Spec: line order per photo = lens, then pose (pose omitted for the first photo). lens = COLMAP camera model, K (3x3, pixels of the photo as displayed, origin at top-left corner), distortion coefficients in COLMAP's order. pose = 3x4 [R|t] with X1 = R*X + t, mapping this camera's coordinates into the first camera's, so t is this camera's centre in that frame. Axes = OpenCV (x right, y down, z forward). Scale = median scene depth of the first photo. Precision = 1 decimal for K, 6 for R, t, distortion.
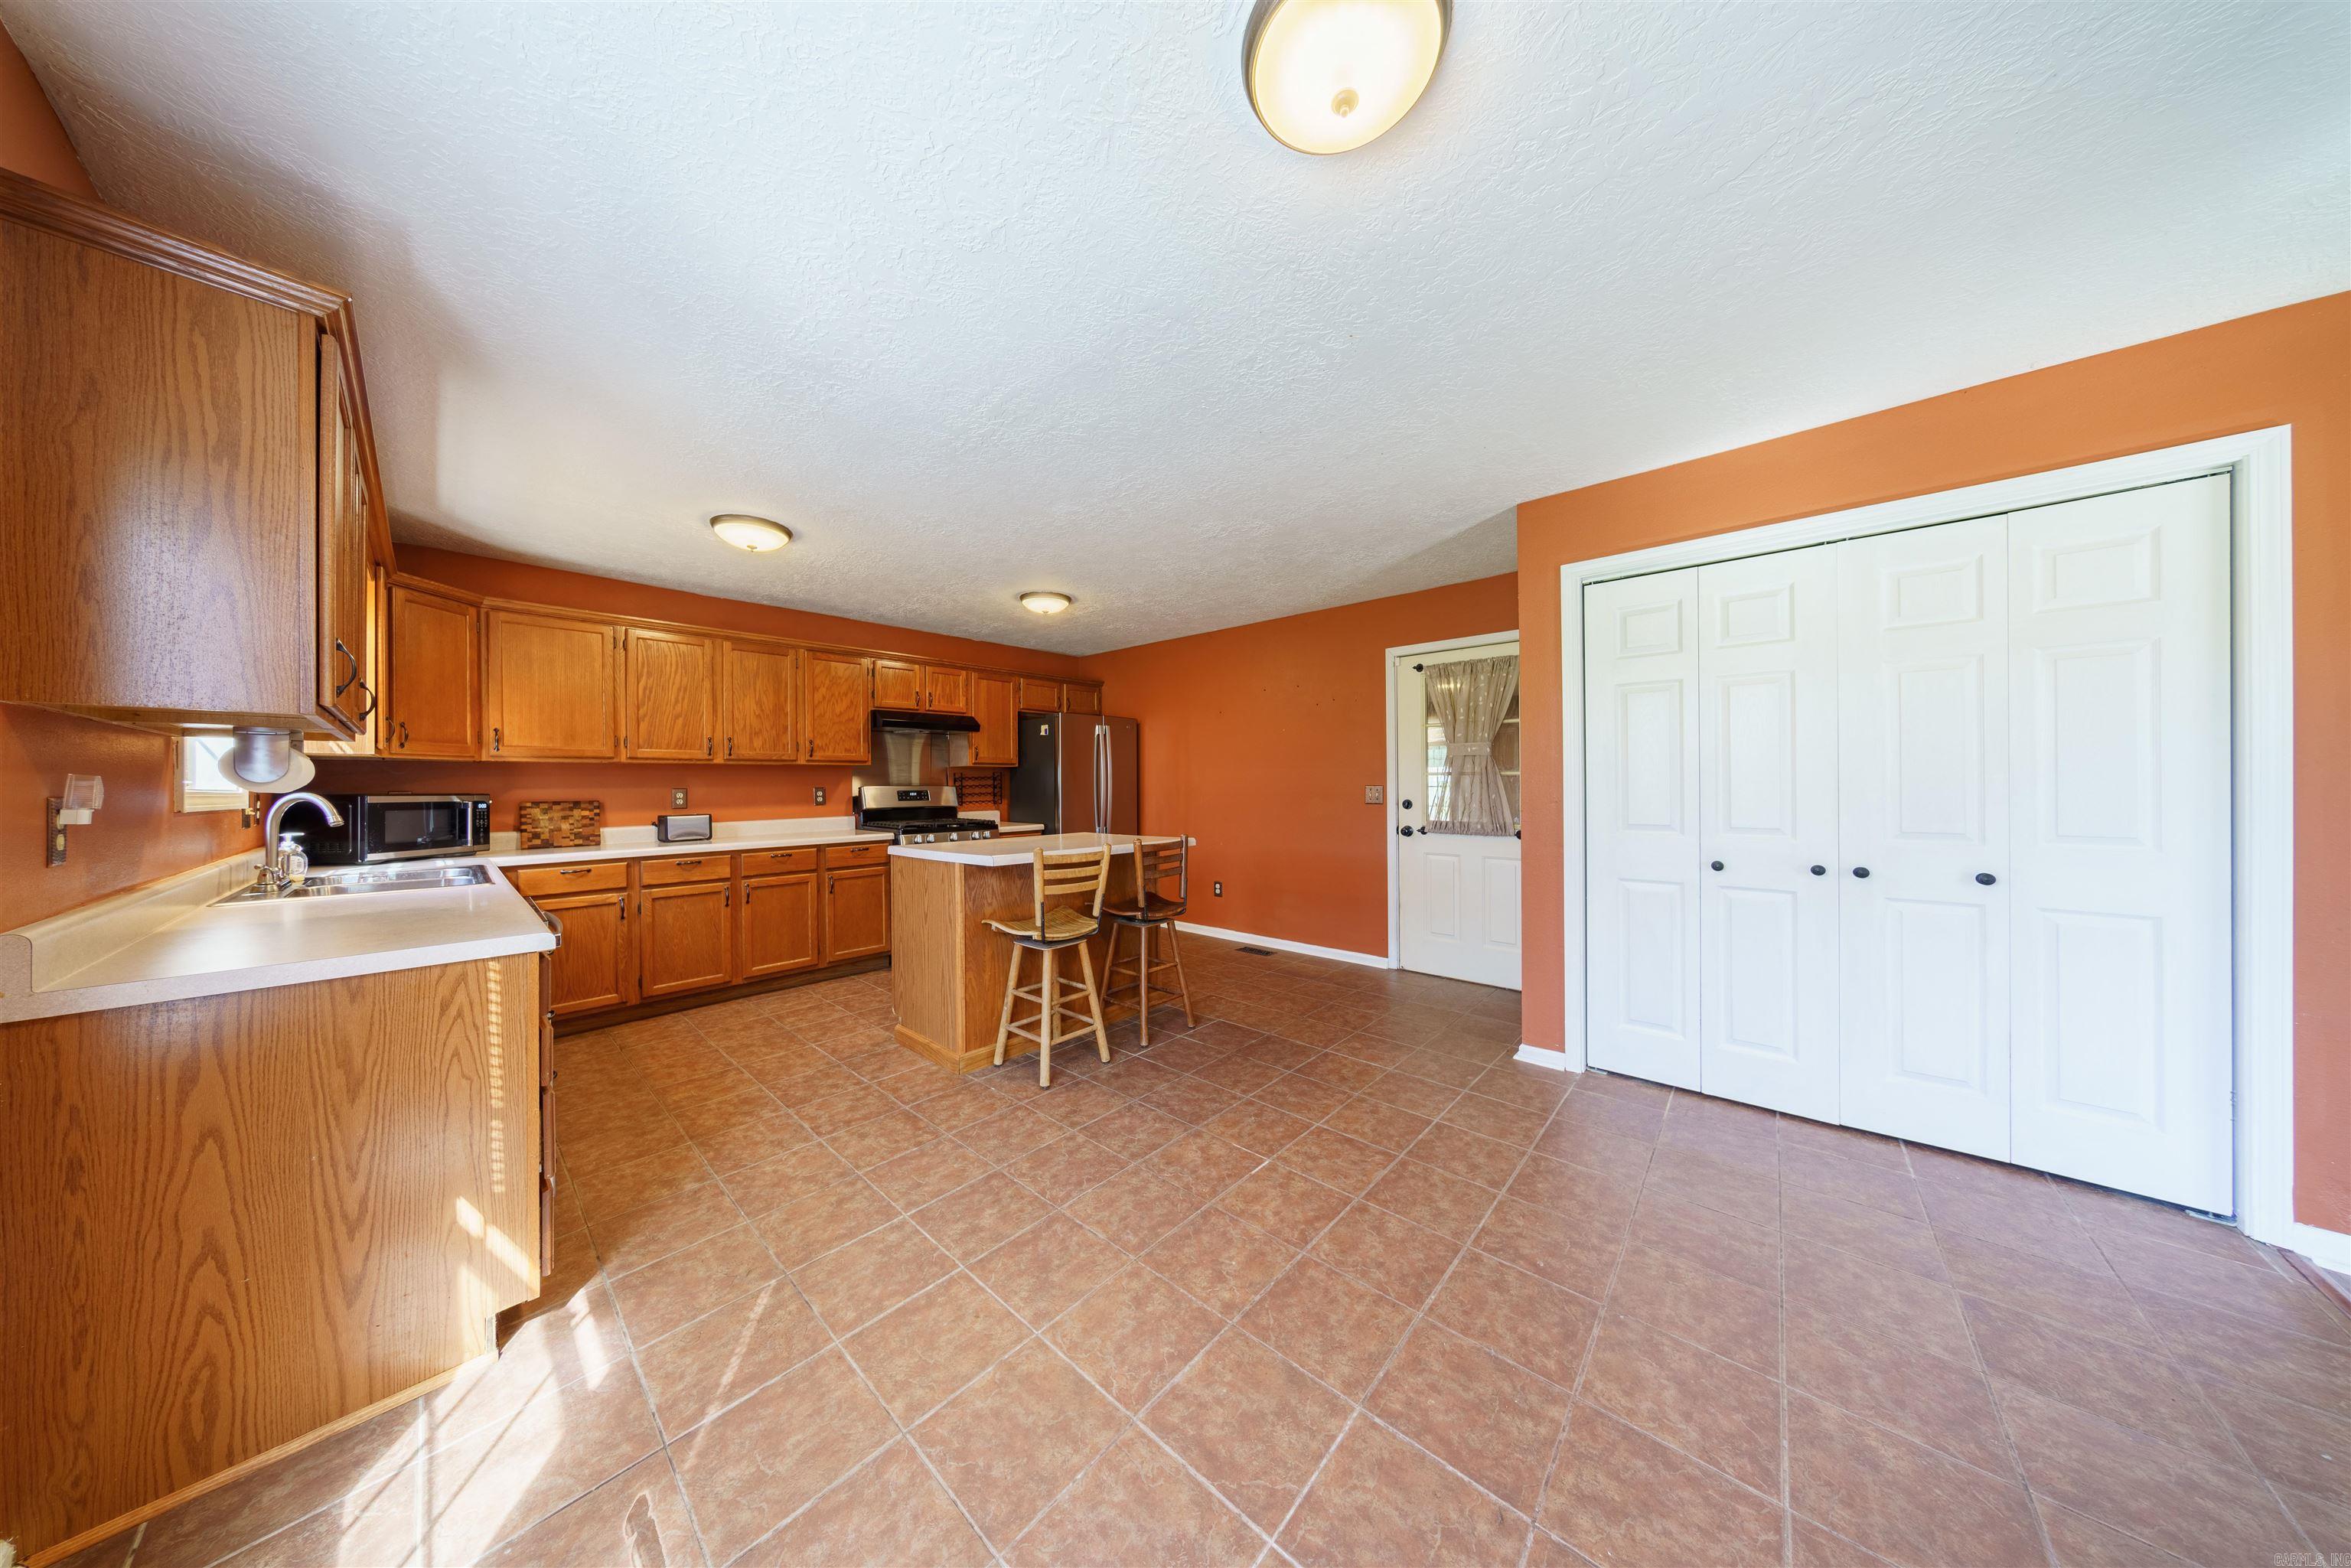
lens RADIAL K [[670.2, 0, 1171.3], [0, 670.2, 785.0], [0, 0, 1]] dist [-0.005377, 0.000051]
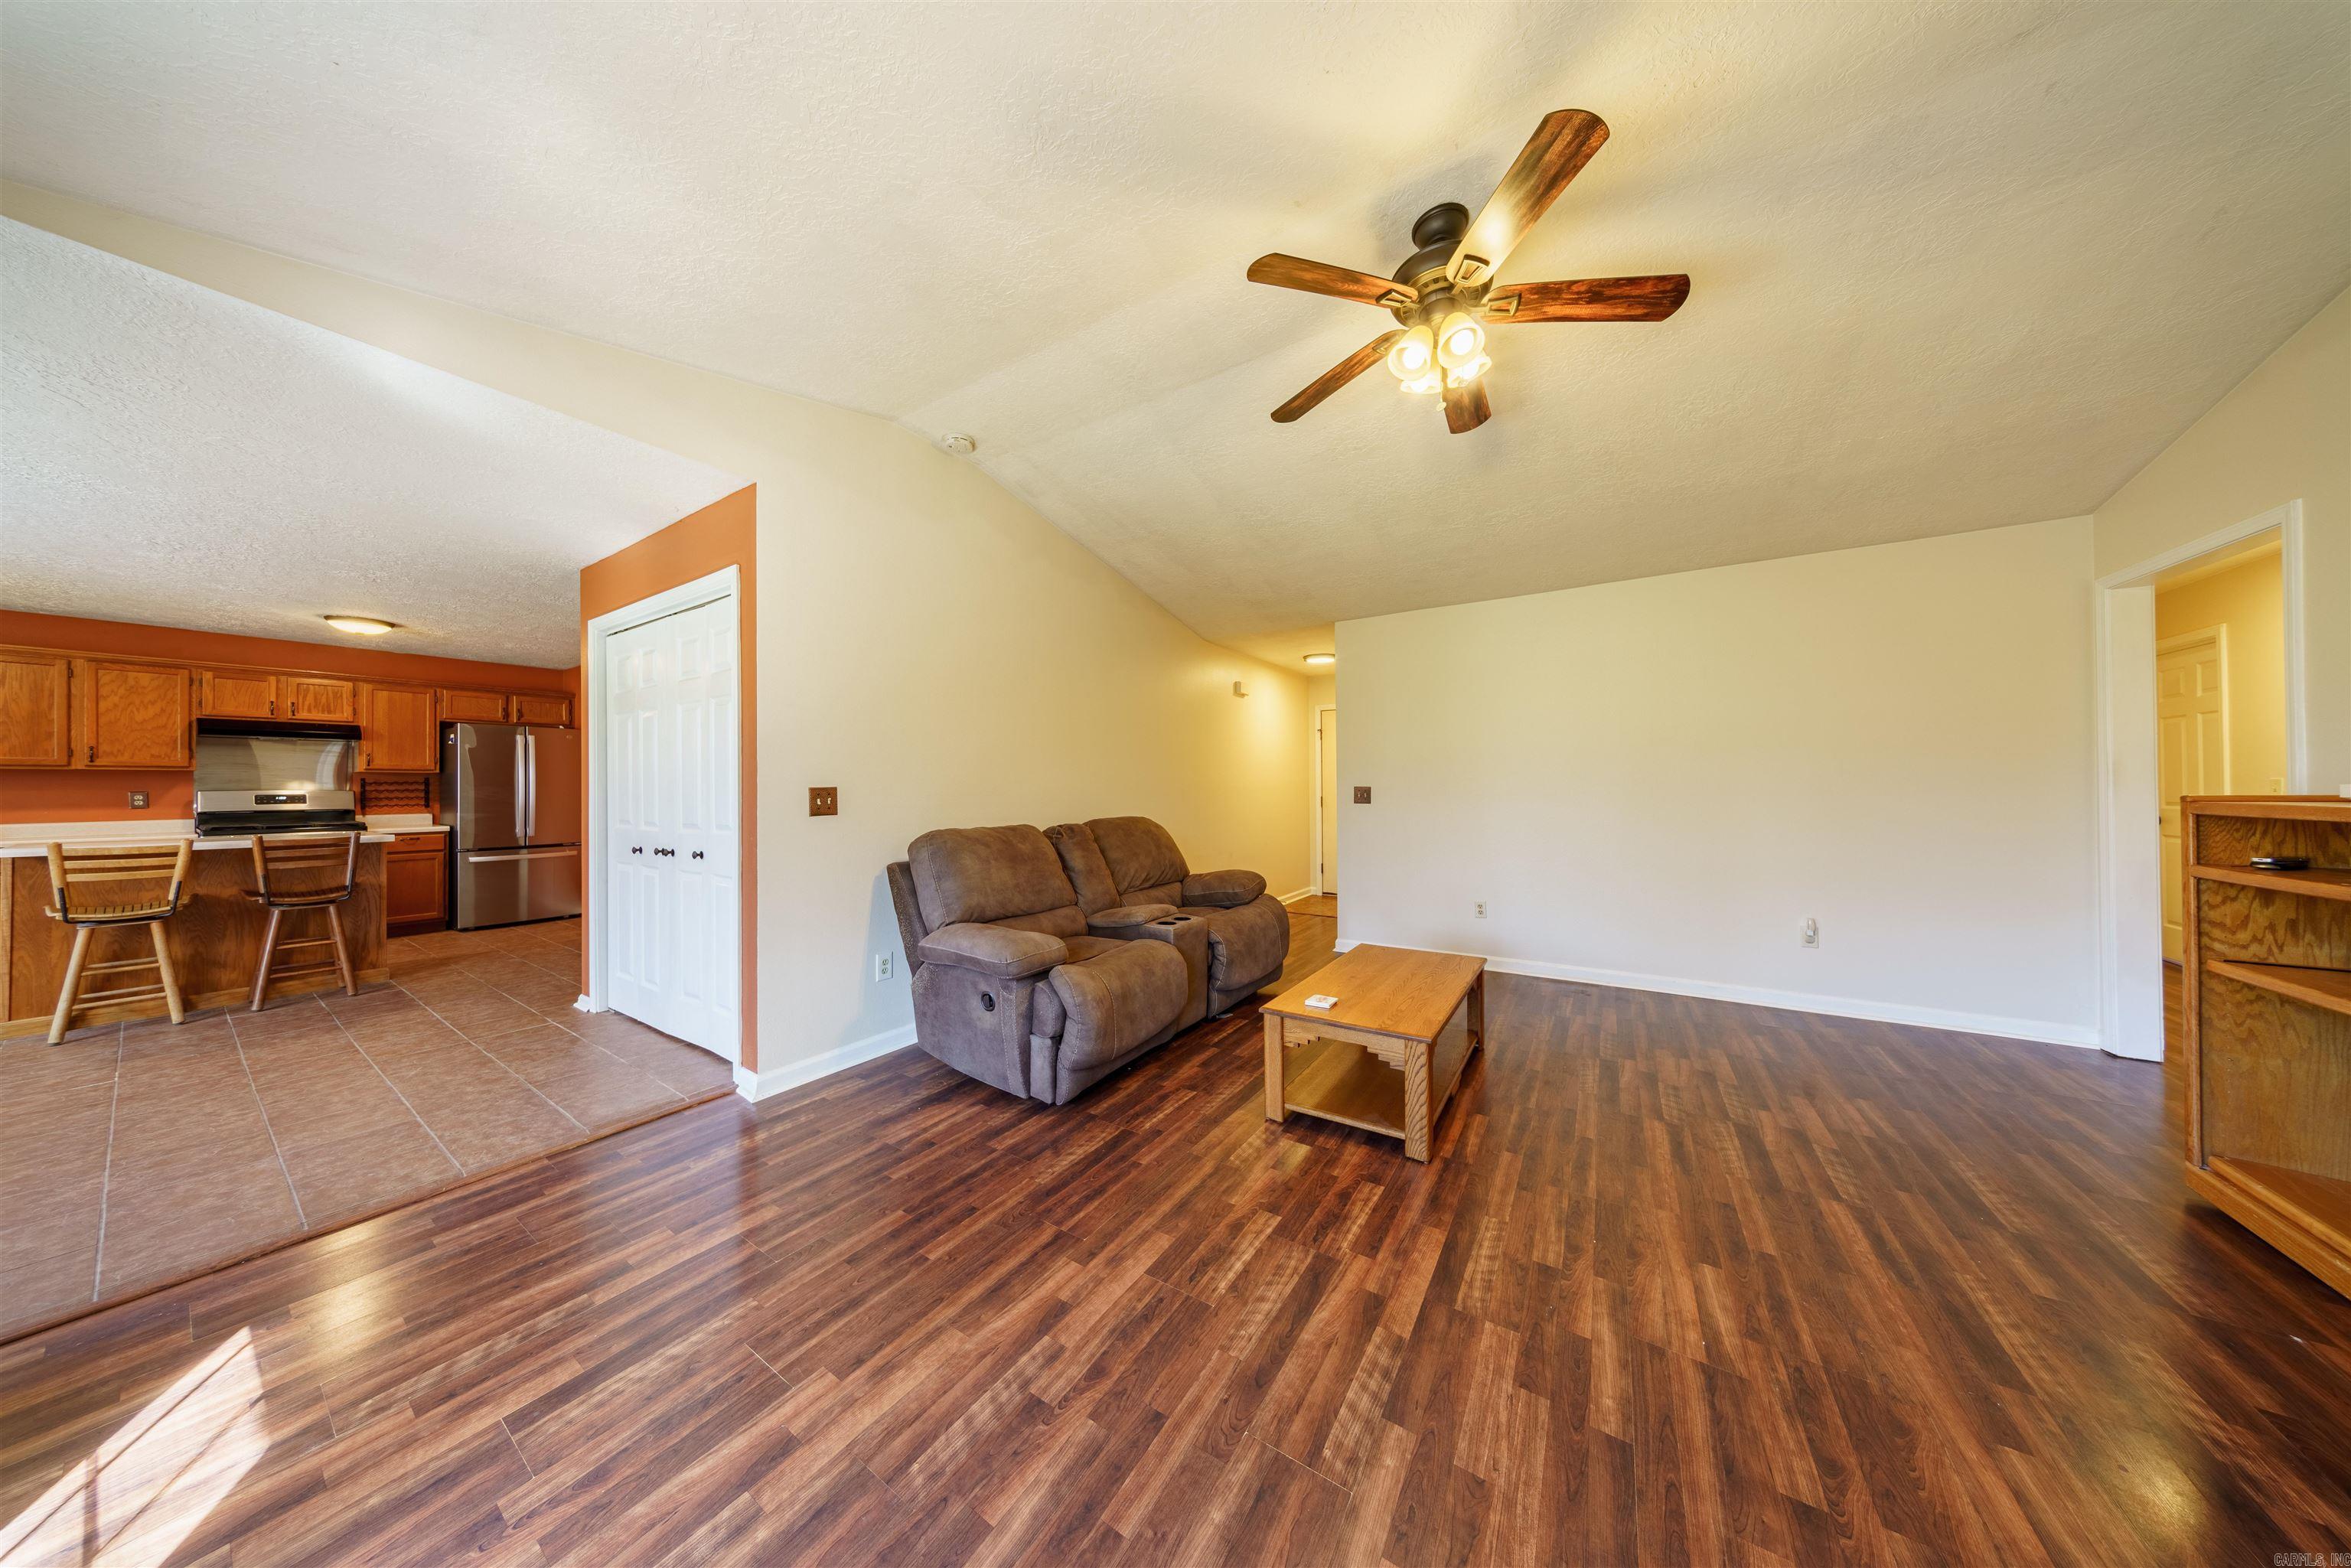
lens RADIAL K [[674.0, 0, 1169.3], [0, 674.0, 785.6], [0, 0, 1]] dist [-0.000455, 0.000139]
pose [[0.988512, 0.003175, 0.151110, 1.441565], [-0.001804, 0.999956, -0.009206, 0.001583], [-0.151133, 0.008828, 0.988474, -0.439844]]
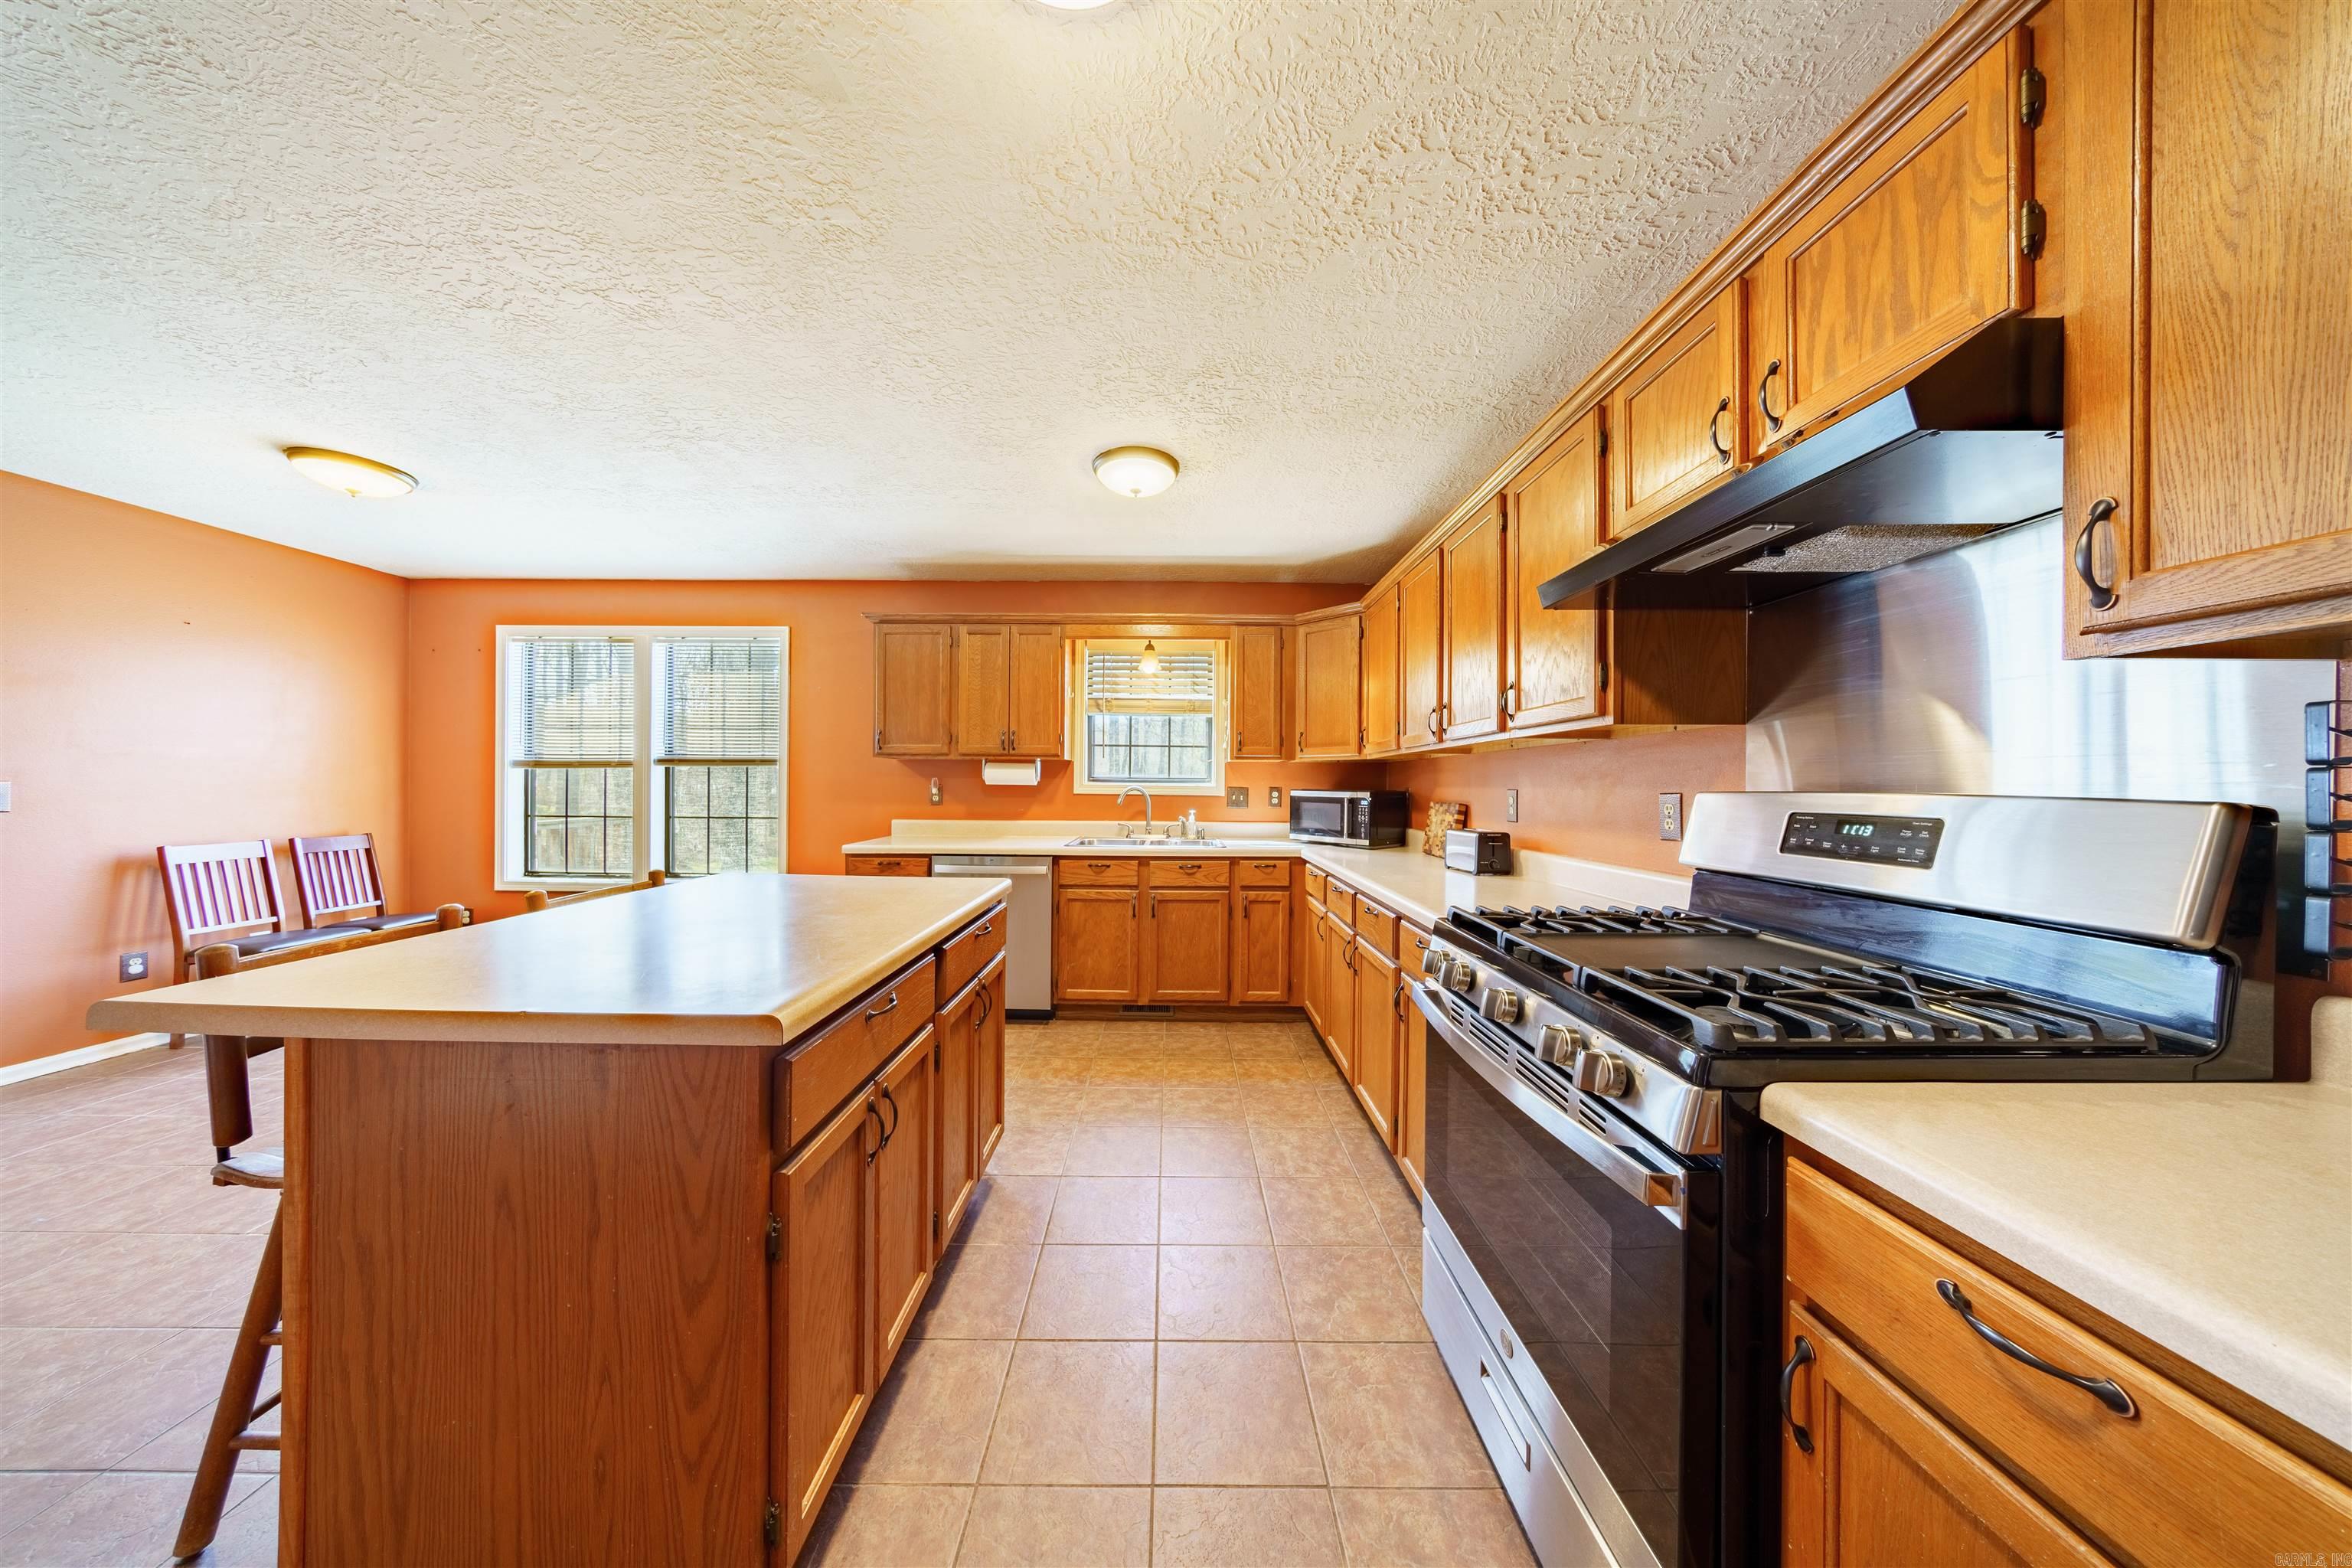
lens RADIAL K [[670.6, 0, 1171.8], [0, 670.6, 785.0], [0, 0, 1]] dist [-0.005377, 0.000051]
pose [[-0.742223, 0.006519, -0.670121, -0.119016], [-0.001951, 0.999927, 0.011887, -0.008947], [0.670150, 0.010130, -0.742156, 1.750221]]
